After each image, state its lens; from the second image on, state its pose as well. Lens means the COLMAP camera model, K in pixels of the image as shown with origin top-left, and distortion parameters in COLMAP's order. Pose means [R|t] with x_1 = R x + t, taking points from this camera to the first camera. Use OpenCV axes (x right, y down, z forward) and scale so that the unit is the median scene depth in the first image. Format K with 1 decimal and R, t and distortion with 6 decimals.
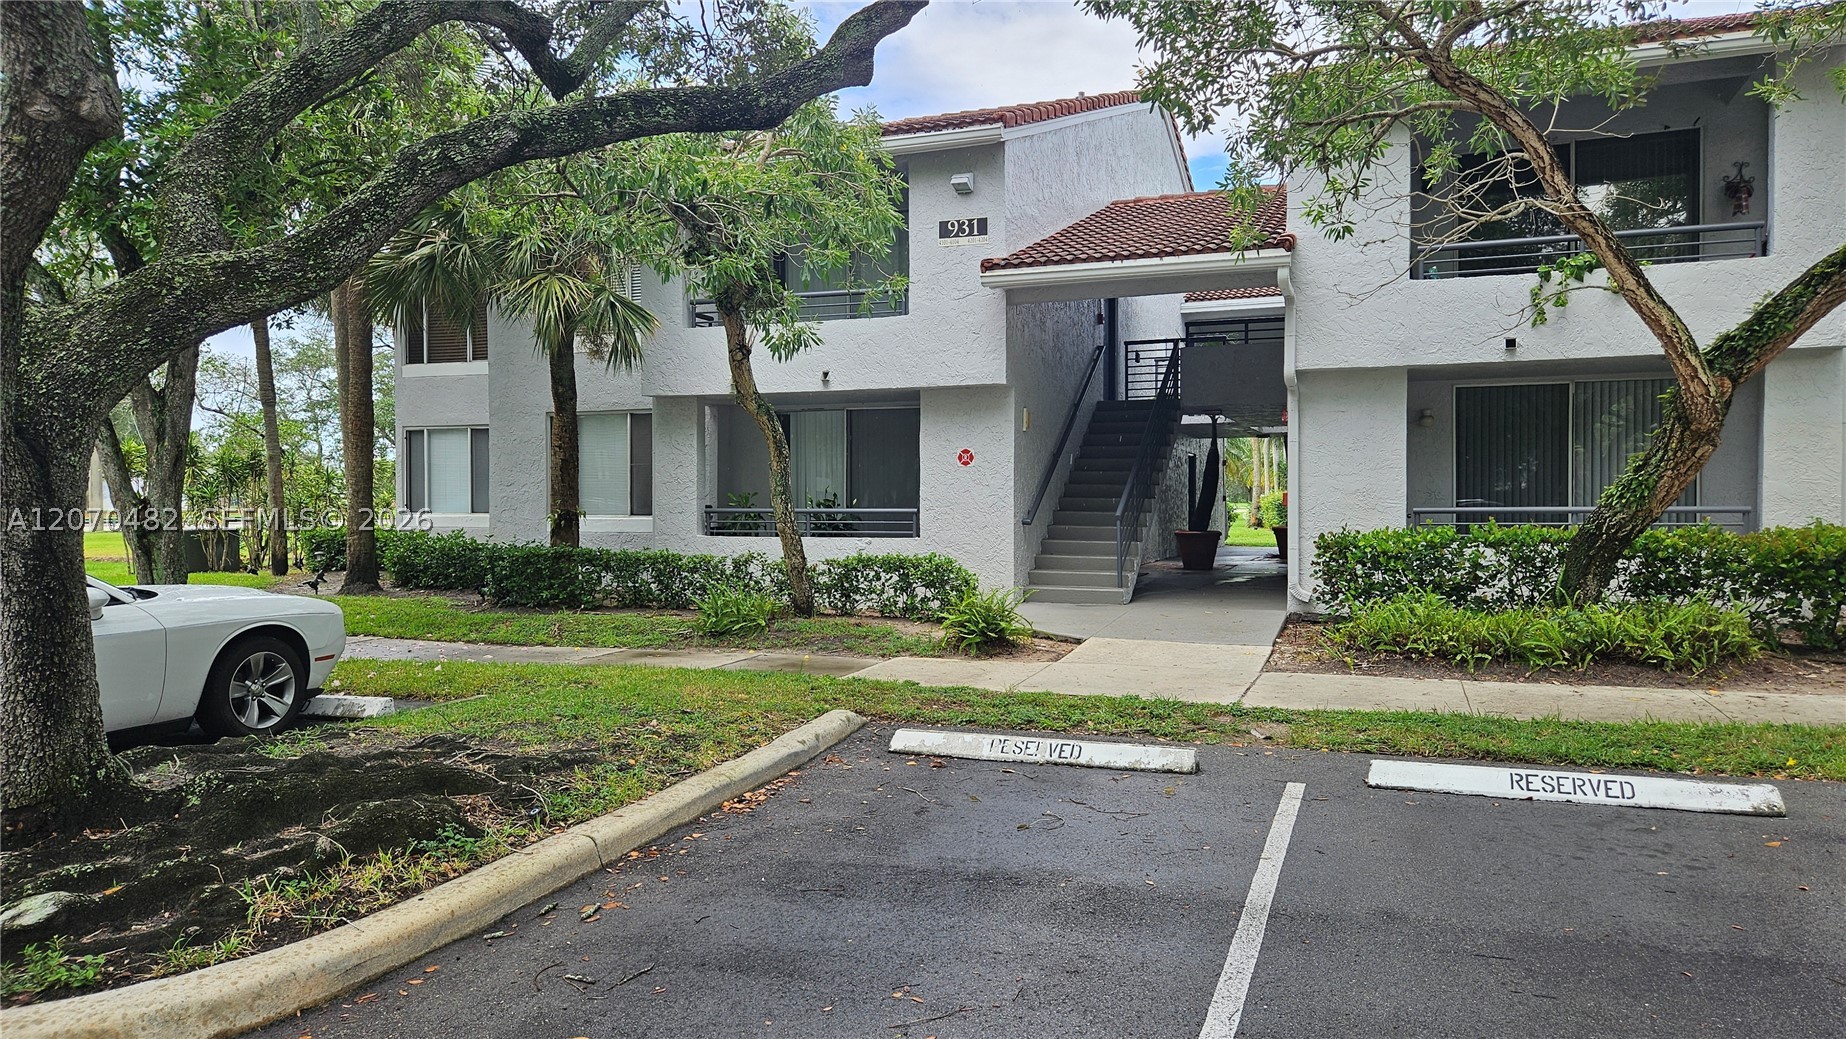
lens RADIAL K [[1244.3, 0, 923.0], [0, 1244.3, 519.5], [0, 0, 1]] dist [0.023417, -0.003559]
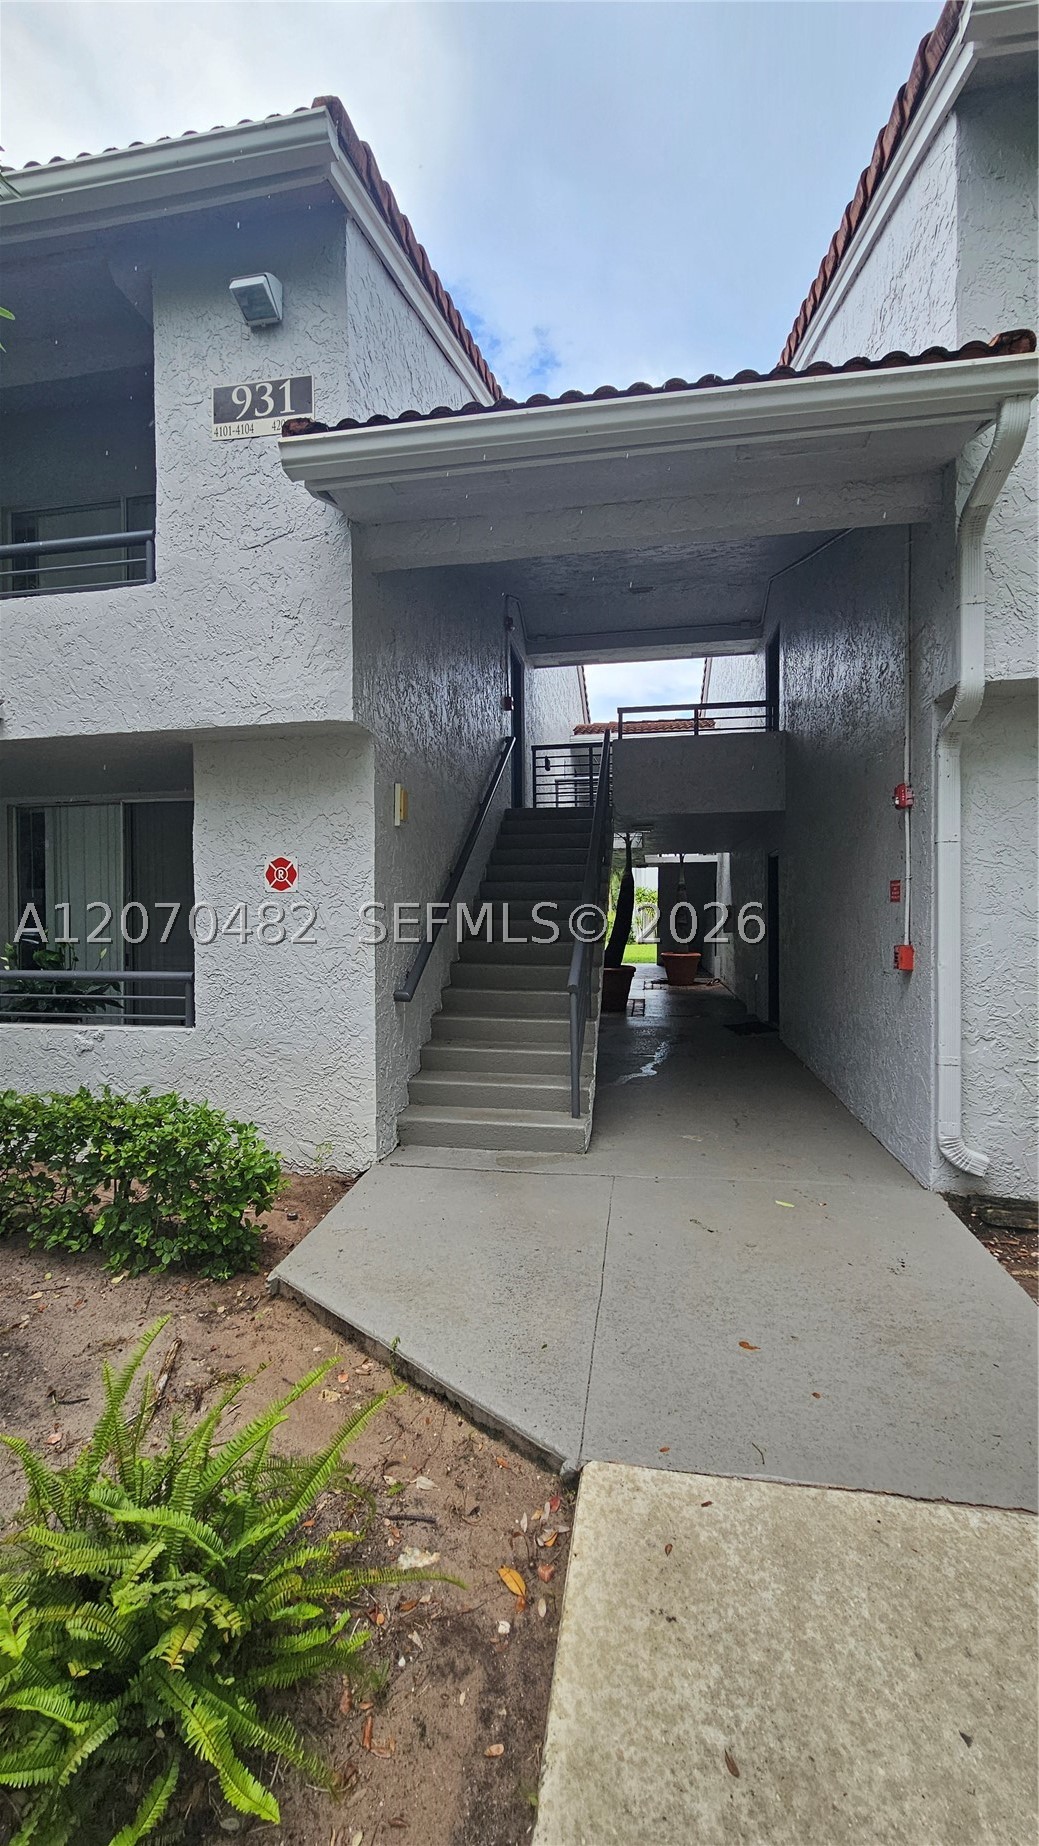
lens RADIAL K [[764.7, 0, 512.6], [0, 764.7, 929.1], [0, 0, 1]] dist [0.002528, 0.000334]
pose [[0.981769, -0.008036, 0.189908, 0.067878], [0.007918, 0.999968, 0.001383, -0.026938], [-0.189913, 0.000146, 0.981801, 0.672081]]
